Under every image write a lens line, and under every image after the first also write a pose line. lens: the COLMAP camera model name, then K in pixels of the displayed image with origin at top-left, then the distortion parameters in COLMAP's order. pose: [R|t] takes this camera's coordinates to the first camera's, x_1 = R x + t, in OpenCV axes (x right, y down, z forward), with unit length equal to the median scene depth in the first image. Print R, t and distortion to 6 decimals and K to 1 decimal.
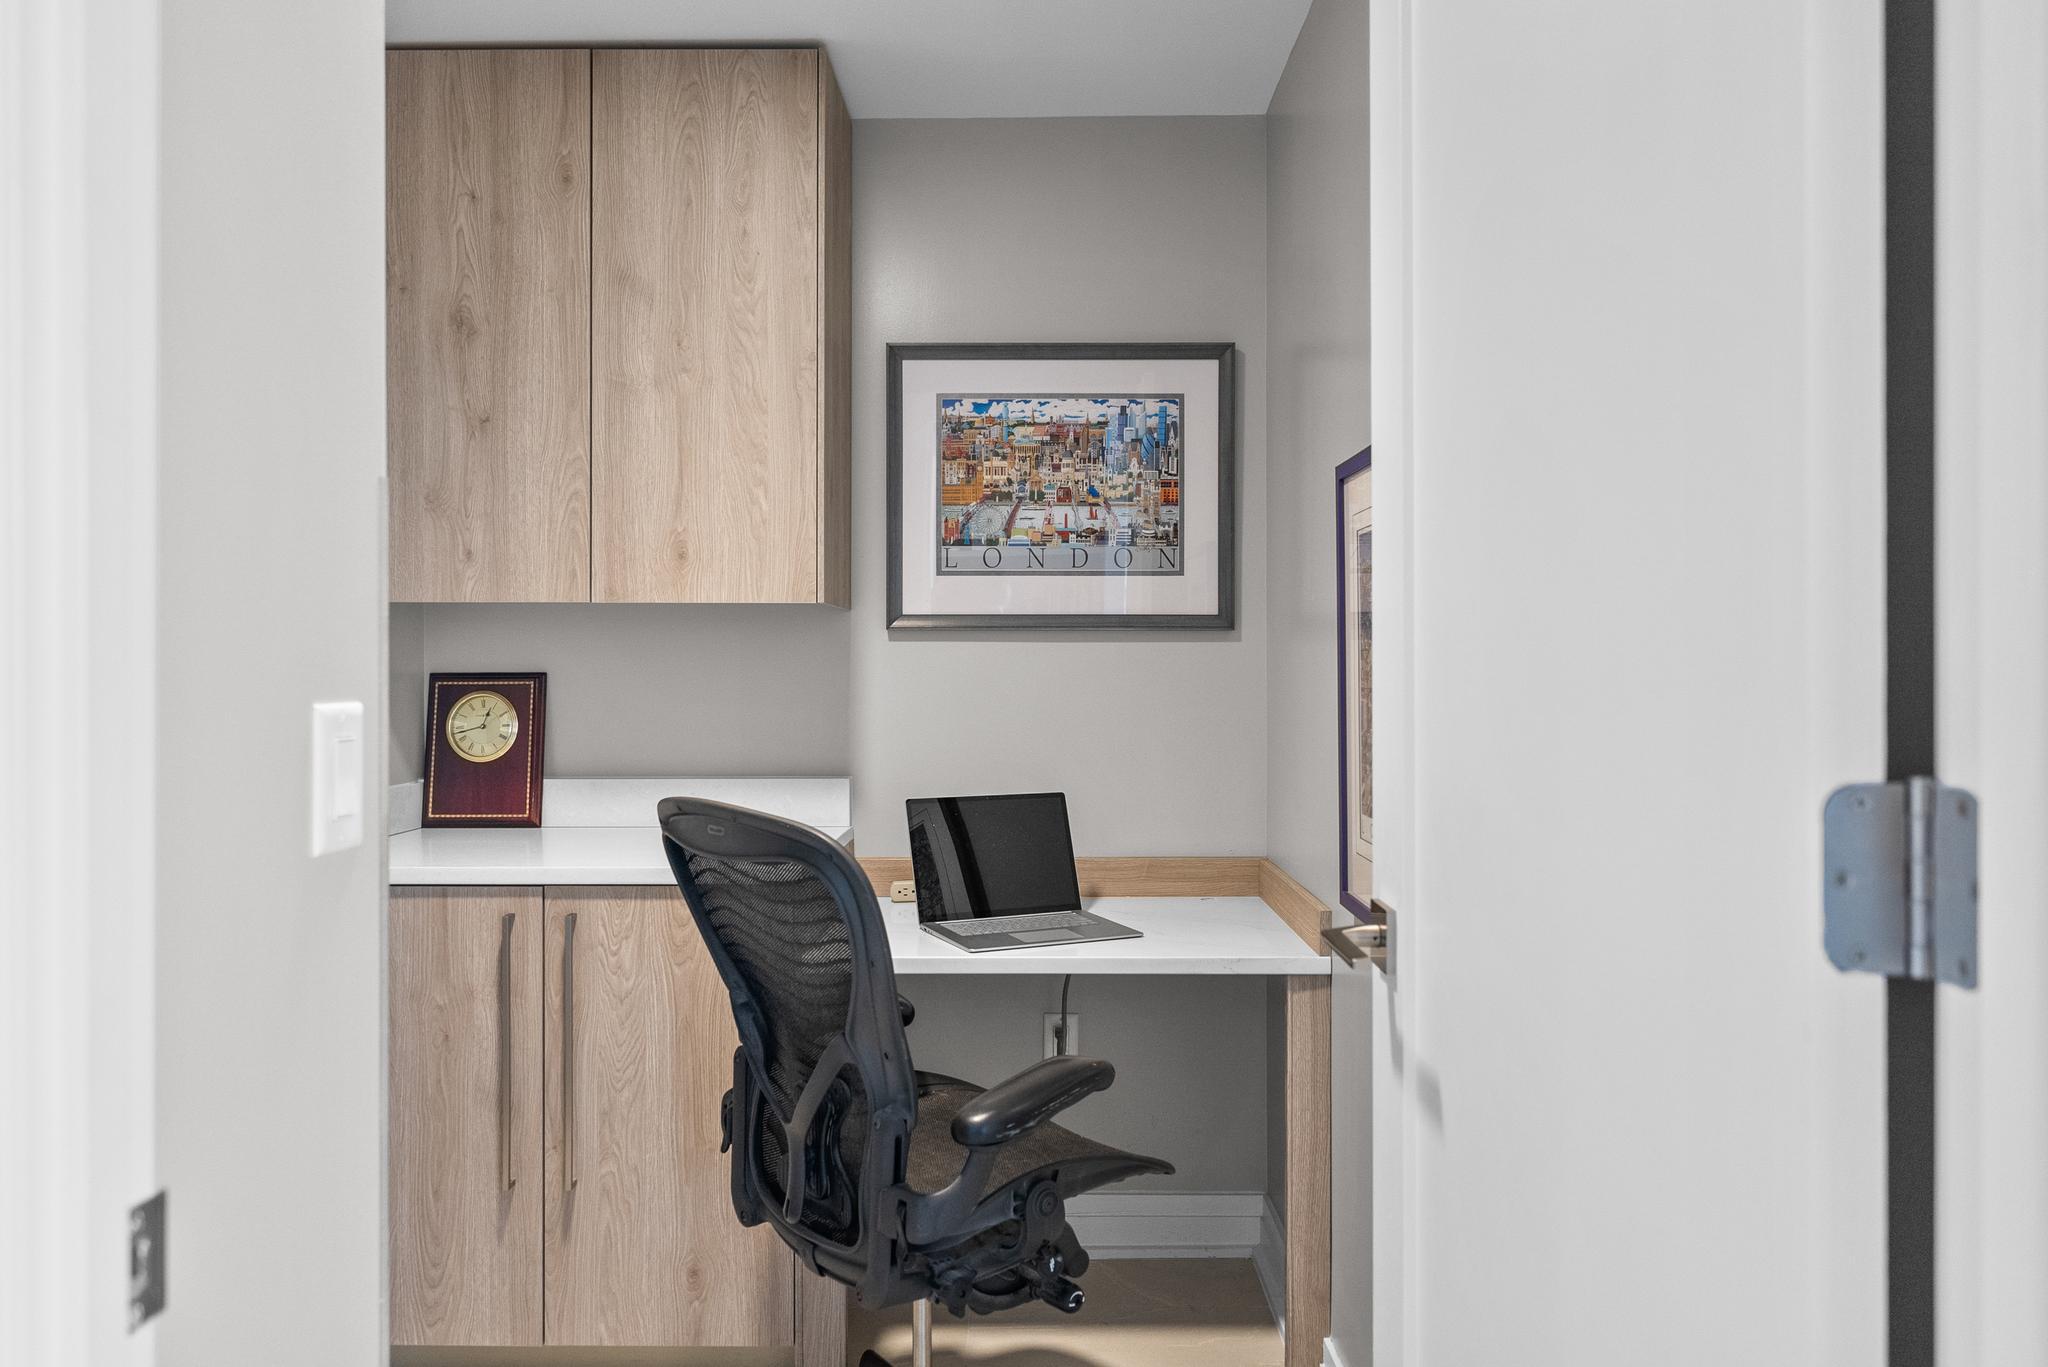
lens RADIAL K [[1402.3, 0, 1024.0], [0, 1402.3, 683.5], [0, 0, 1]] dist [-0.003799, -0.000658]
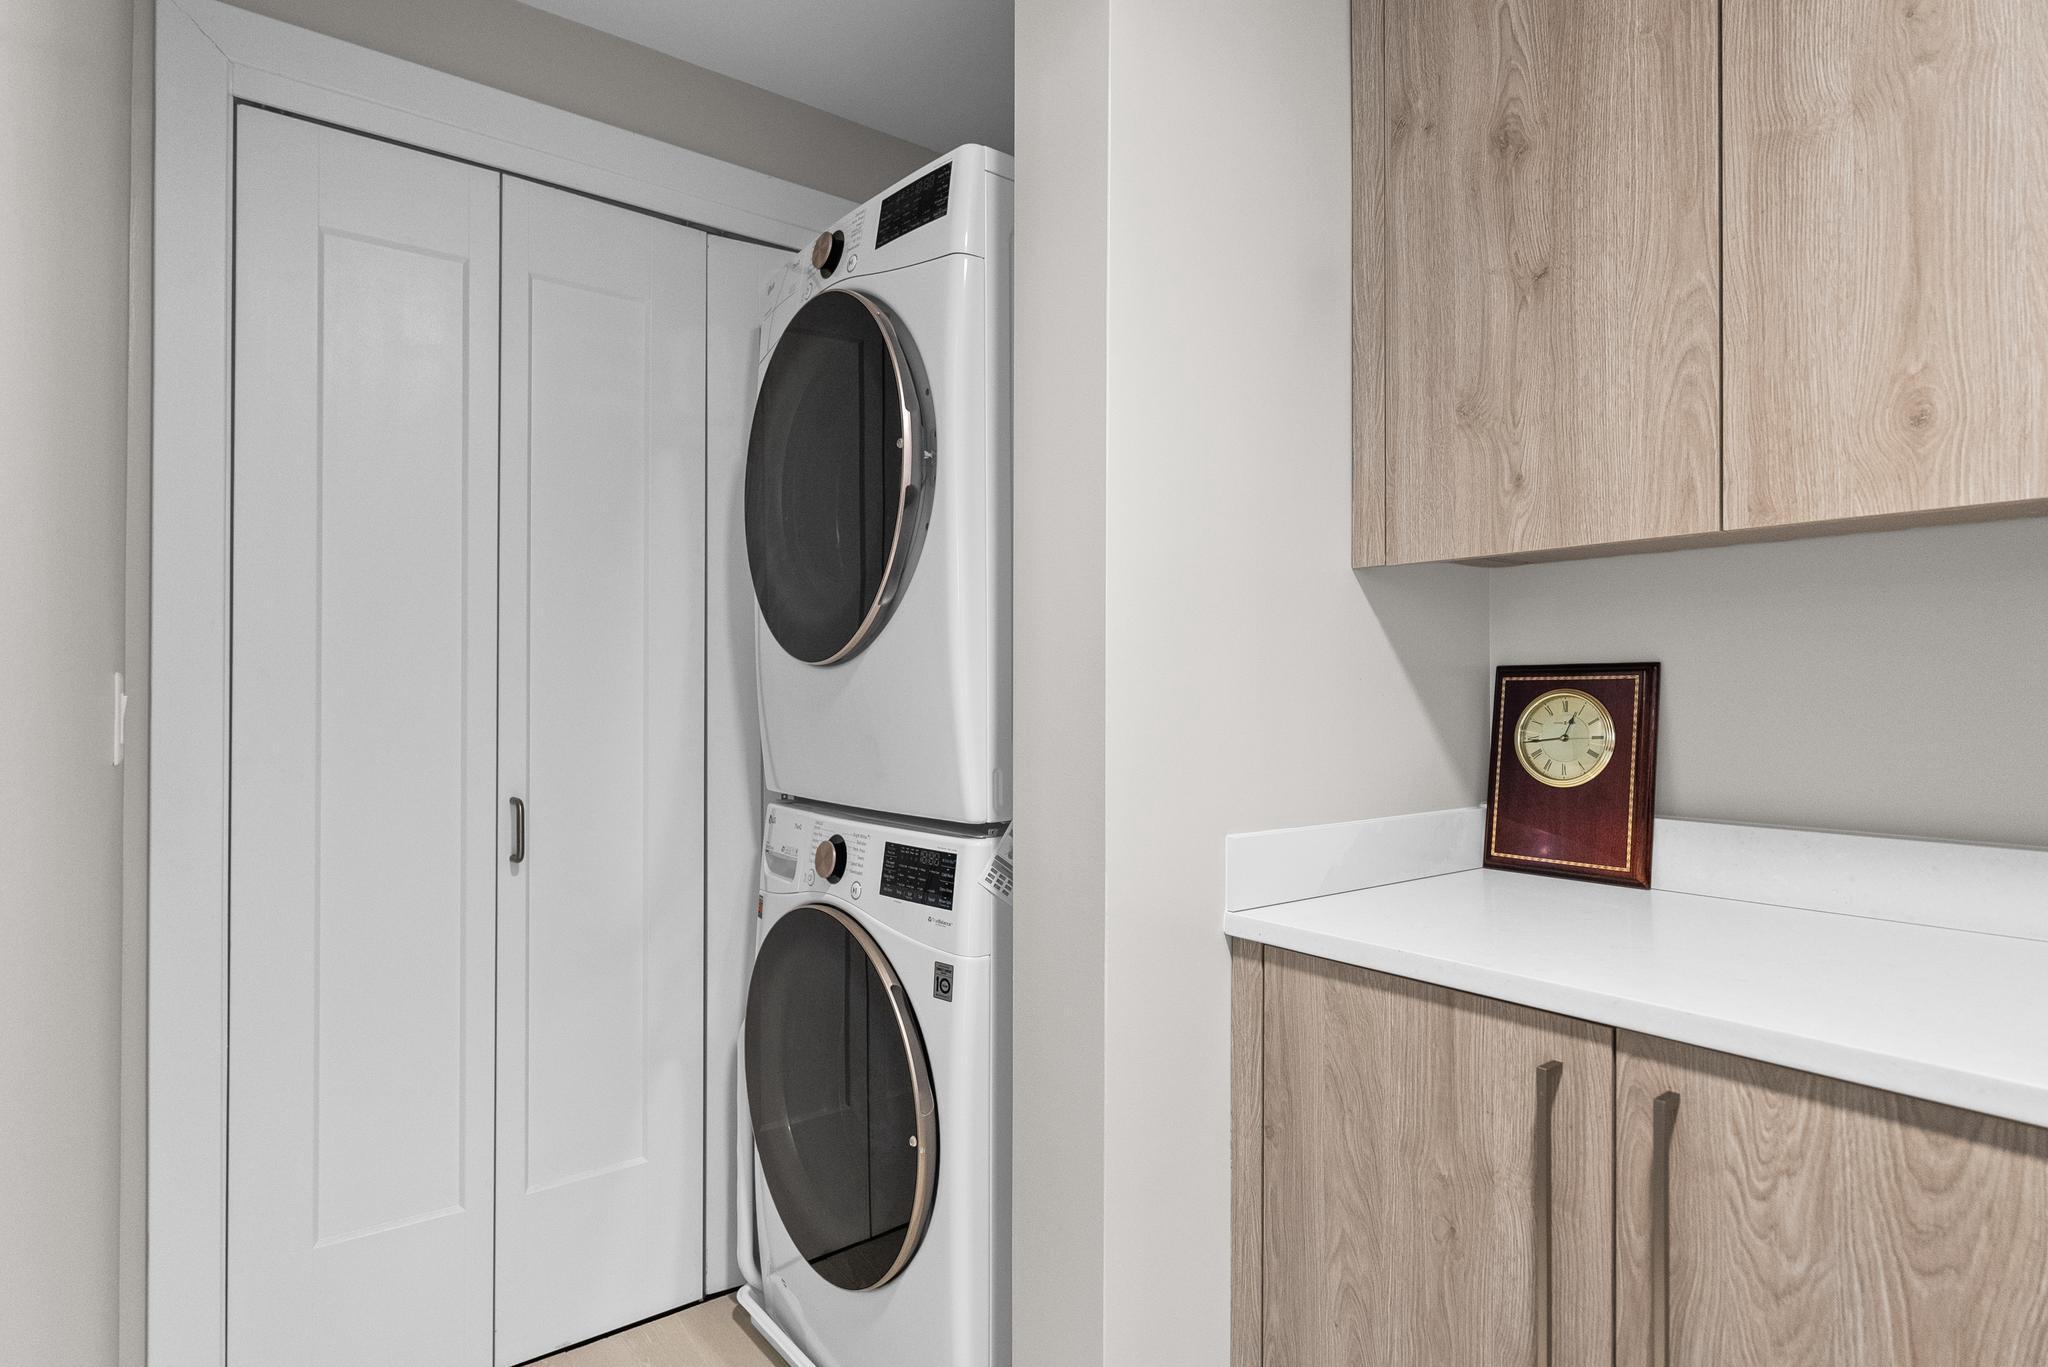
lens RADIAL K [[1078.4, 0, 1024.0], [0, 1078.4, 683.5], [0, 0, 1]] dist [-0.005140, 0.000072]
pose [[0.614932, -0.005310, -0.788563, -0.135468], [-0.008997, 0.999865, -0.013748, 0.014399], [0.788529, 0.015549, 0.614801, 0.498826]]
